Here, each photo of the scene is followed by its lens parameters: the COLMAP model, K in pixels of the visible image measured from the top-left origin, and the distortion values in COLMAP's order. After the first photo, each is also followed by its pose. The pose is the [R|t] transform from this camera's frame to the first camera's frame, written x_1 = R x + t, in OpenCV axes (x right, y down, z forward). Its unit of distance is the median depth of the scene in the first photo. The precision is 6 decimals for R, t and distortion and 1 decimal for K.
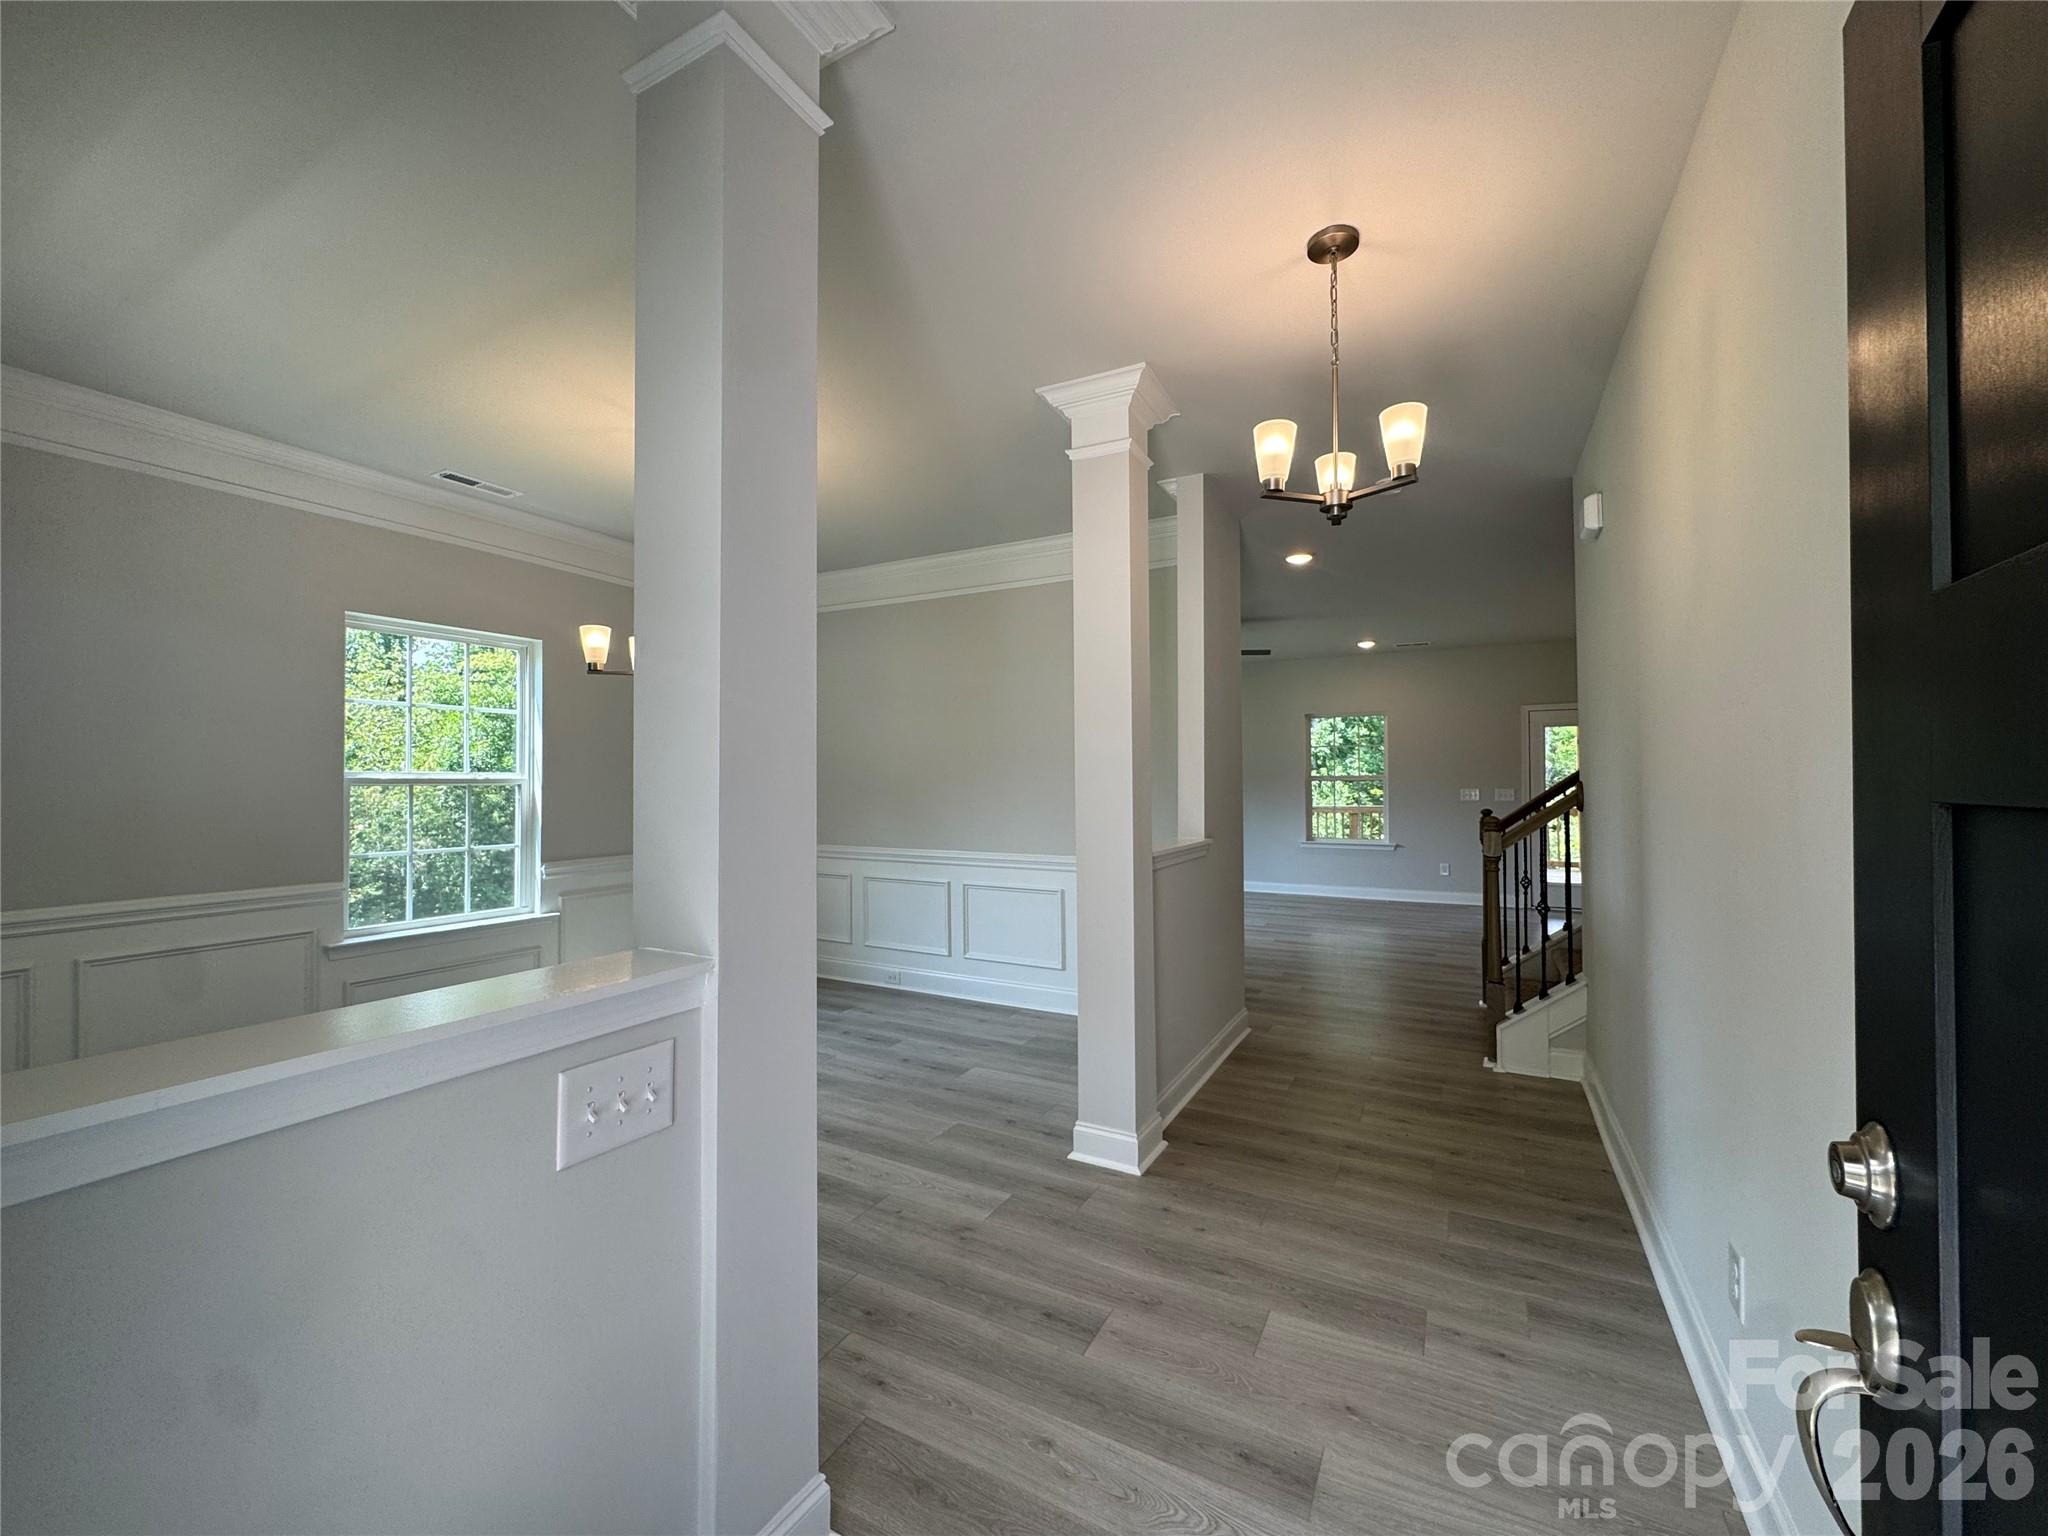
lens RADIAL K [[824.2, 0, 1022.4], [0, 824.2, 776.6], [0, 0, 1]] dist [0.001807, -0.000121]
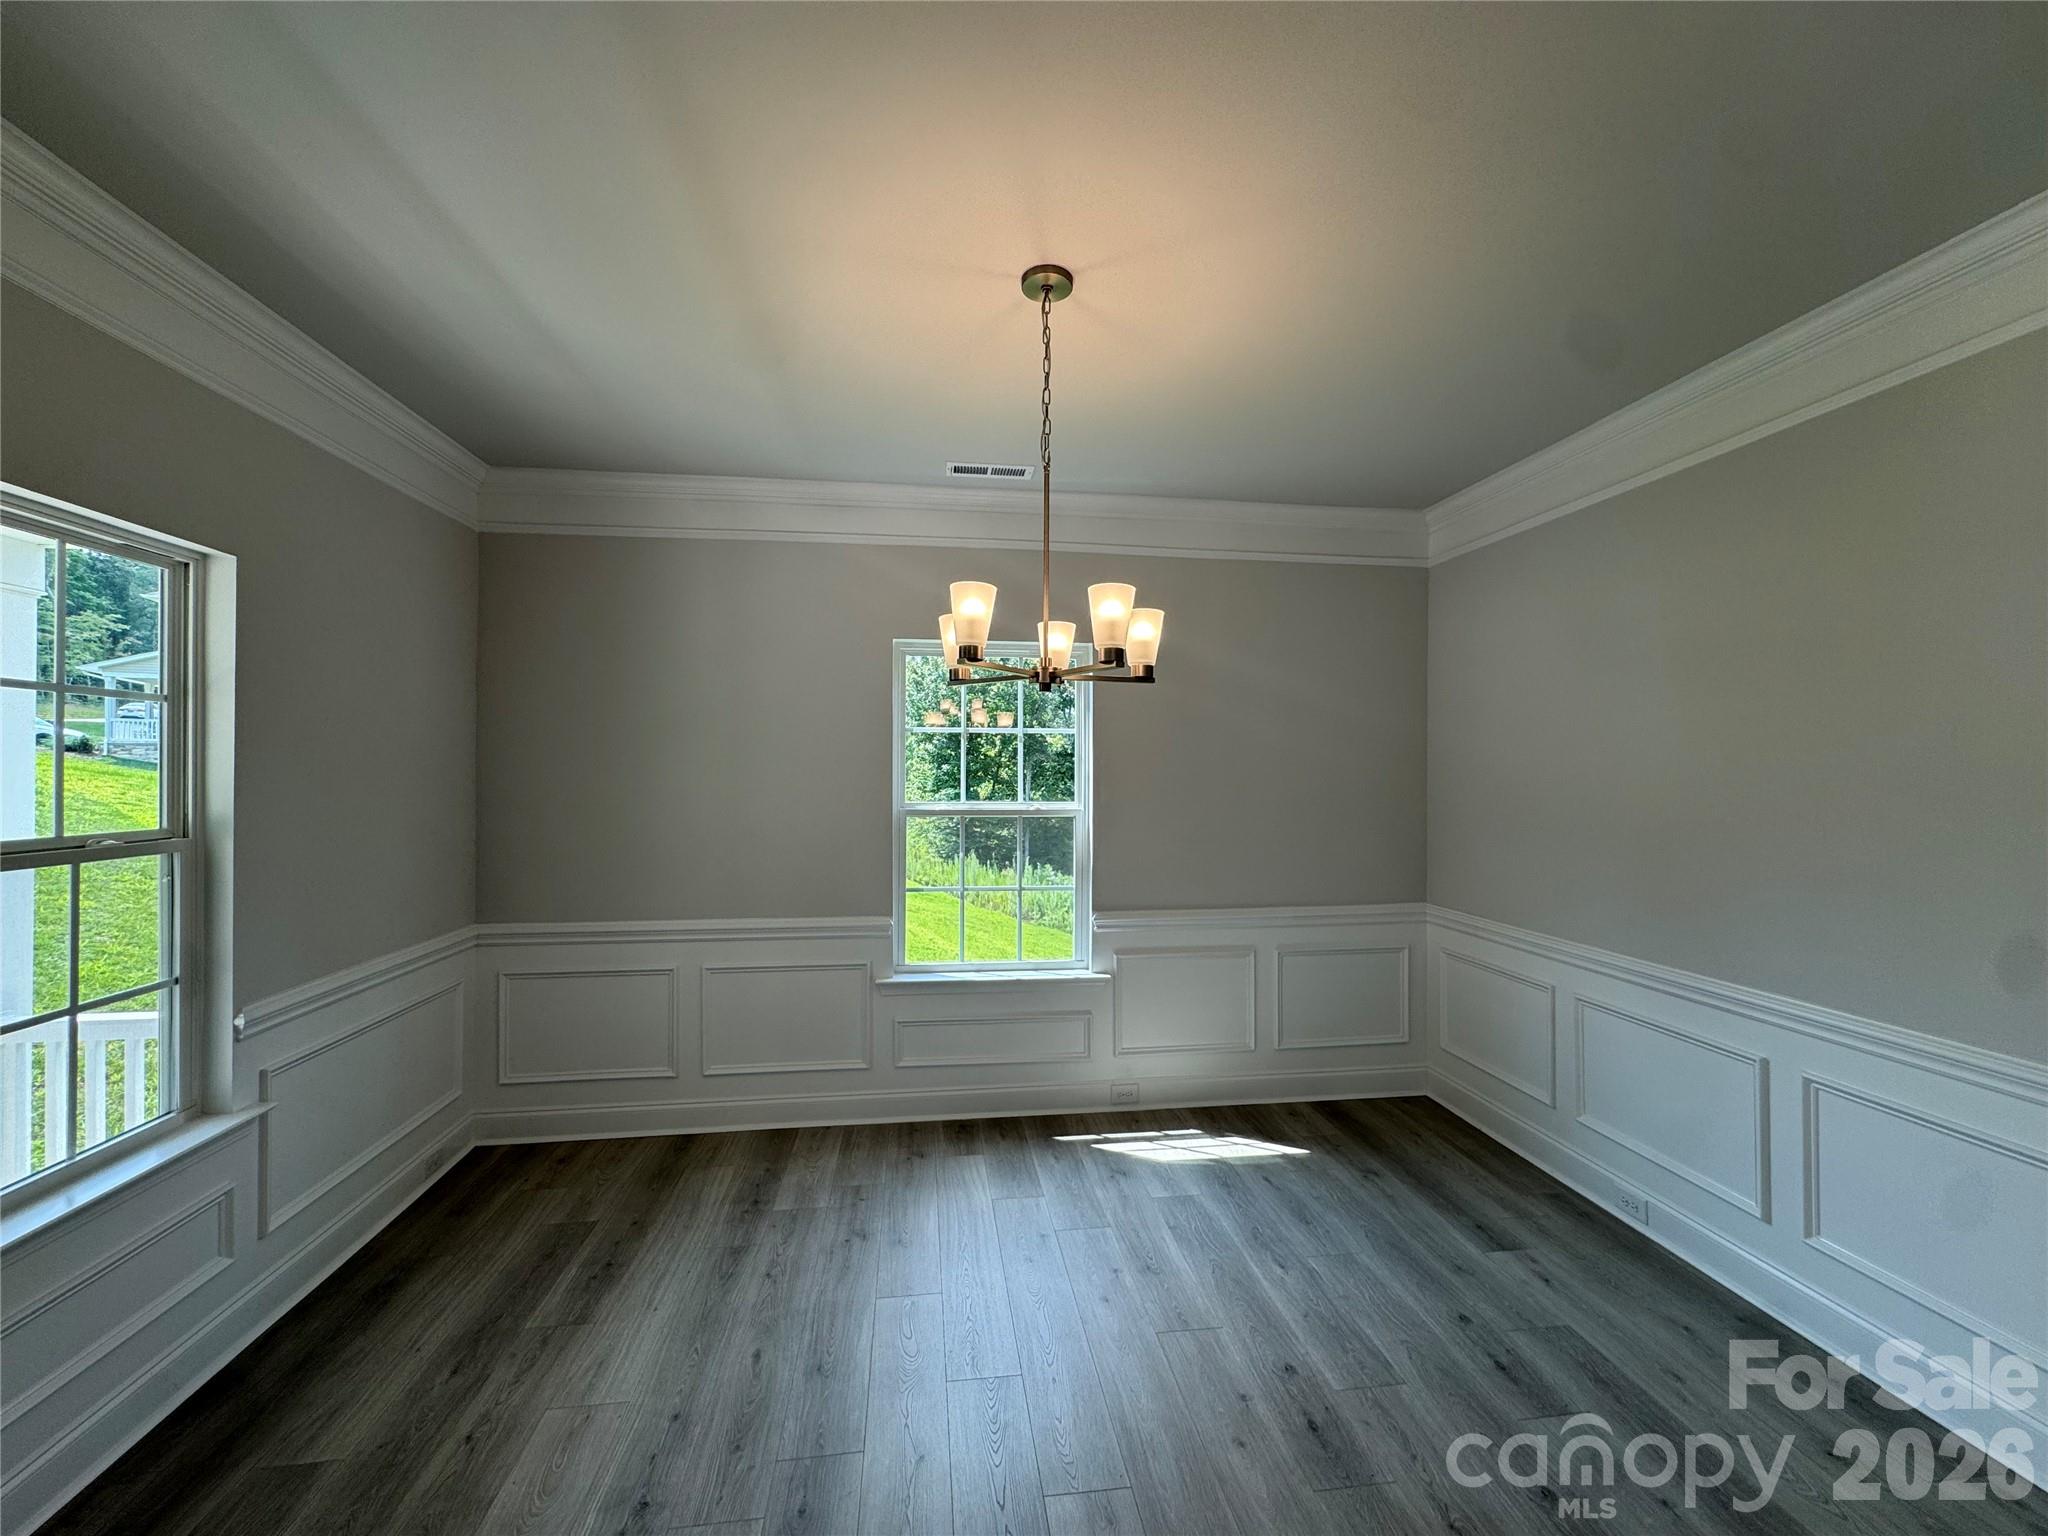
lens RADIAL K [[824.2, 0, 1024.1], [0, 824.2, 766.8], [0, 0, 1]] dist [0.001807, -0.000121]
pose [[0.587179, 0.002868, -0.809452, 0.046980], [0.003004, 0.999979, 0.005723, -0.045384], [0.809452, -0.005792, 0.587158, 0.457620]]
